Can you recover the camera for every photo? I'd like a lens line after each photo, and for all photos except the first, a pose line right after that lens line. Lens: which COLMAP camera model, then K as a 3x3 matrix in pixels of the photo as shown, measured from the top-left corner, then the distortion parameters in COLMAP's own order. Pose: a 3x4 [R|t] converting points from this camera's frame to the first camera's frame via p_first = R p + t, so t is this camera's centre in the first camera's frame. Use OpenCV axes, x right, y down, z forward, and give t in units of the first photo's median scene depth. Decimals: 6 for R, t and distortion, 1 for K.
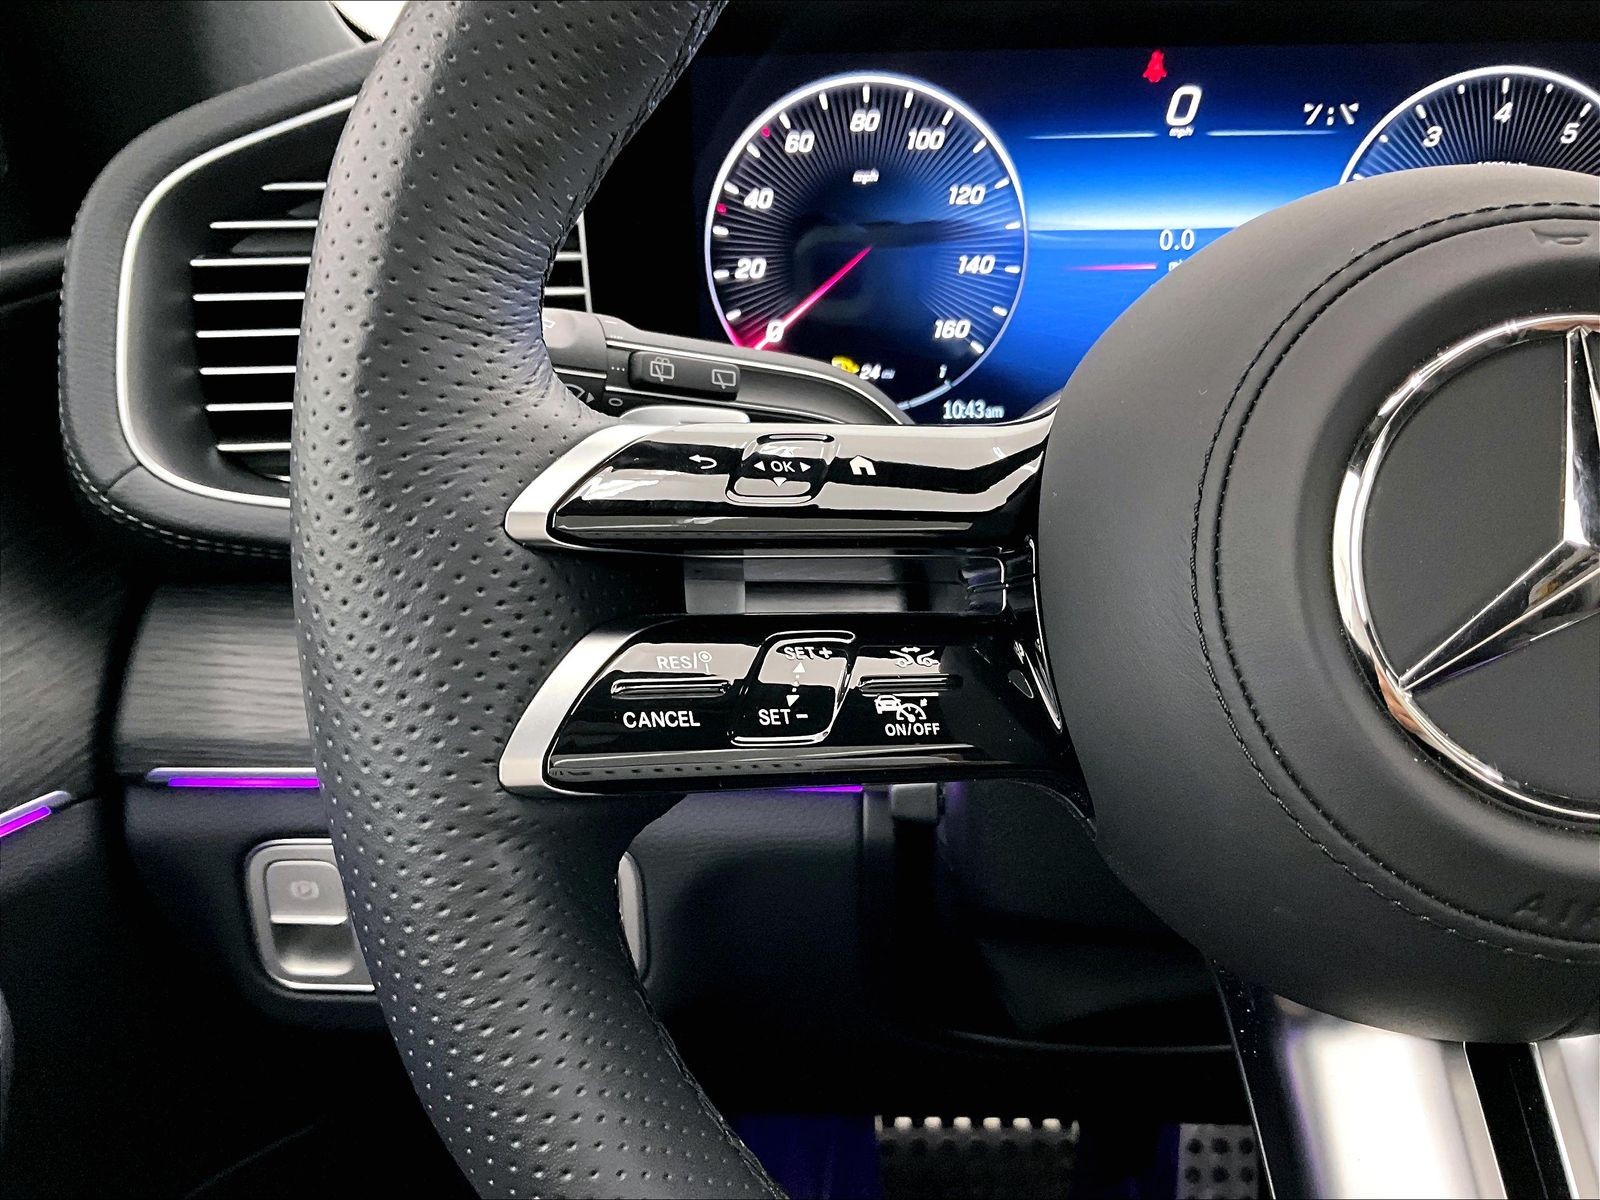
lens RADIAL K [[1612.8, 0, 798.2], [0, 1612.8, 598.3], [0, 0, 1]] dist [-0.039404, 0.000000]
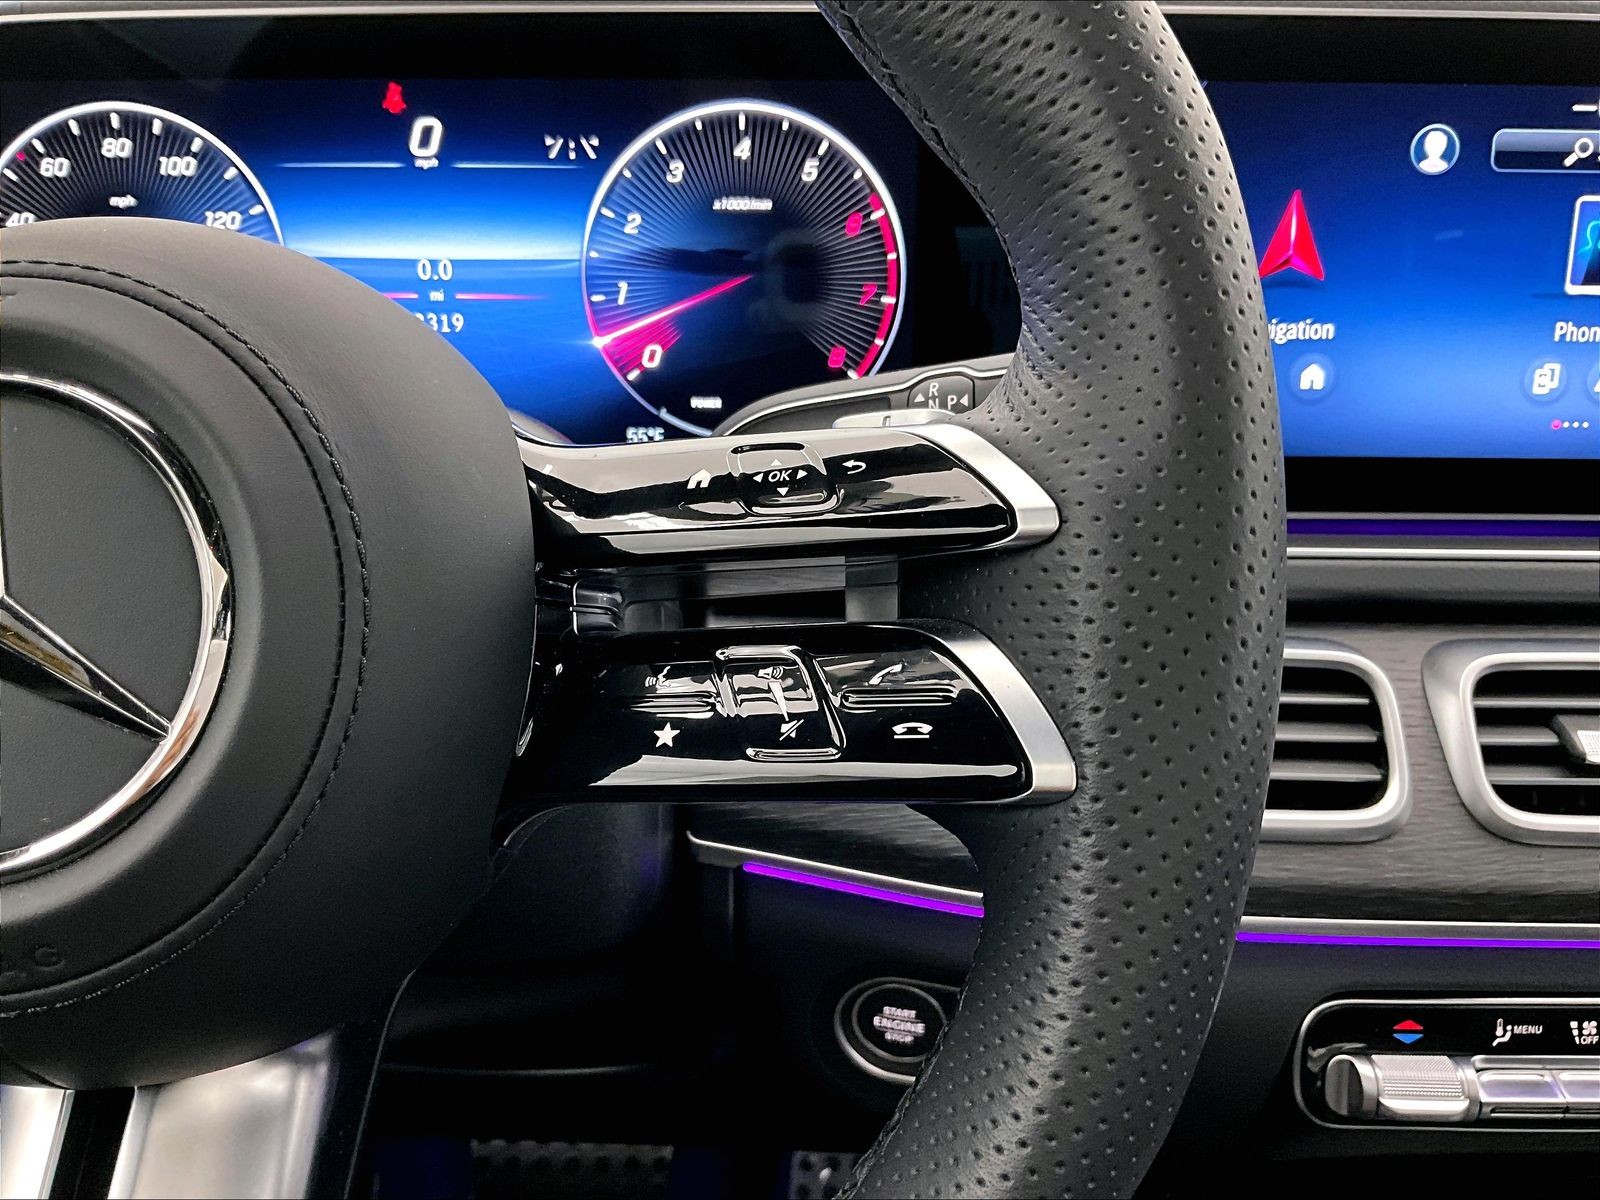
lens RADIAL K [[1612.8, 0, 803.3], [0, 1612.8, 610.6], [0, 0, 1]] dist [-0.039404, 0.000000]
pose [[0.999353, 0.020028, 0.029860, 0.447461], [-0.019770, 0.999765, -0.008890, -0.005981], [-0.030031, 0.008294, 0.999515, -0.009825]]
